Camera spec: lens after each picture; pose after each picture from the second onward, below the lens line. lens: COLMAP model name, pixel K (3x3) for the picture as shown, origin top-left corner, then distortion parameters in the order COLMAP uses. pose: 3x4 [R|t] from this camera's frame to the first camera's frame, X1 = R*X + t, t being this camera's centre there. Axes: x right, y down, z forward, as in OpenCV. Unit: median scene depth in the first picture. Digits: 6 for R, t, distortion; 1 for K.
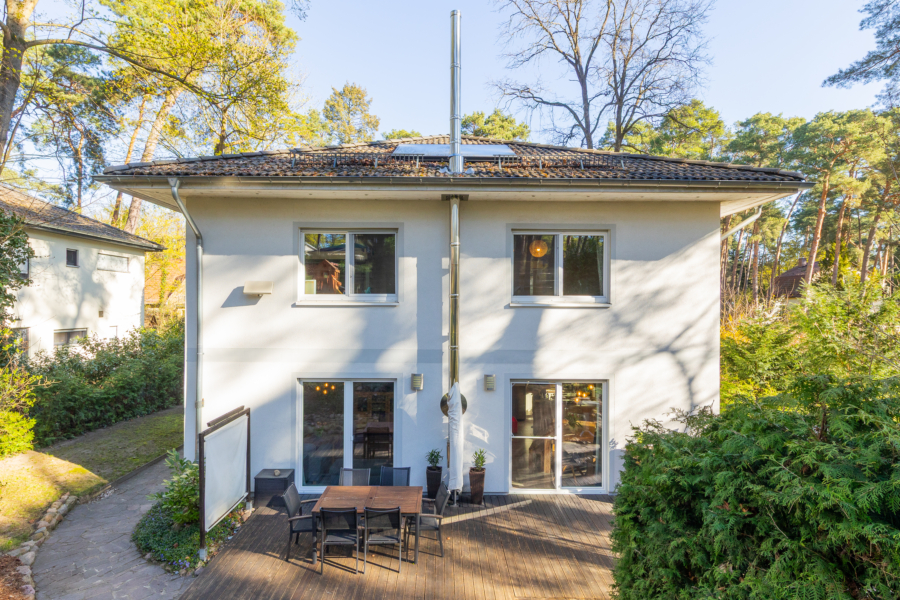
lens RADIAL K [[443.3, 0, 454.6], [0, 443.3, 305.6], [0, 0, 1]] dist [0.003200, 0.000153]
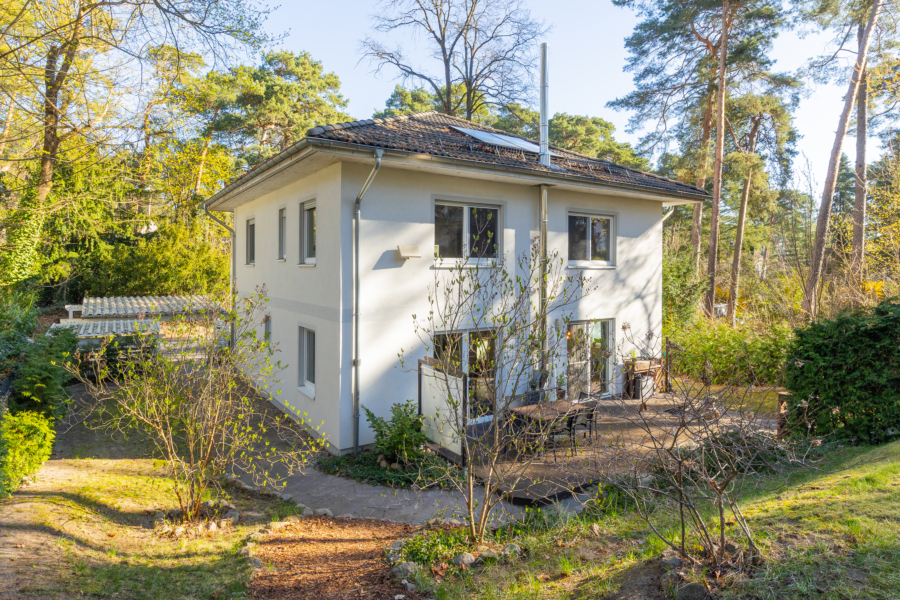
lens RADIAL K [[505.0, 0, 432.5], [0, 505.0, 264.2], [0, 0, 1]] dist [0.007439, -0.000289]
pose [[0.850655, 0.003618, 0.525713, -1.035290], [-0.000948, 0.999985, -0.005348, -0.001306], [-0.525724, 0.004051, 0.850645, -0.100381]]
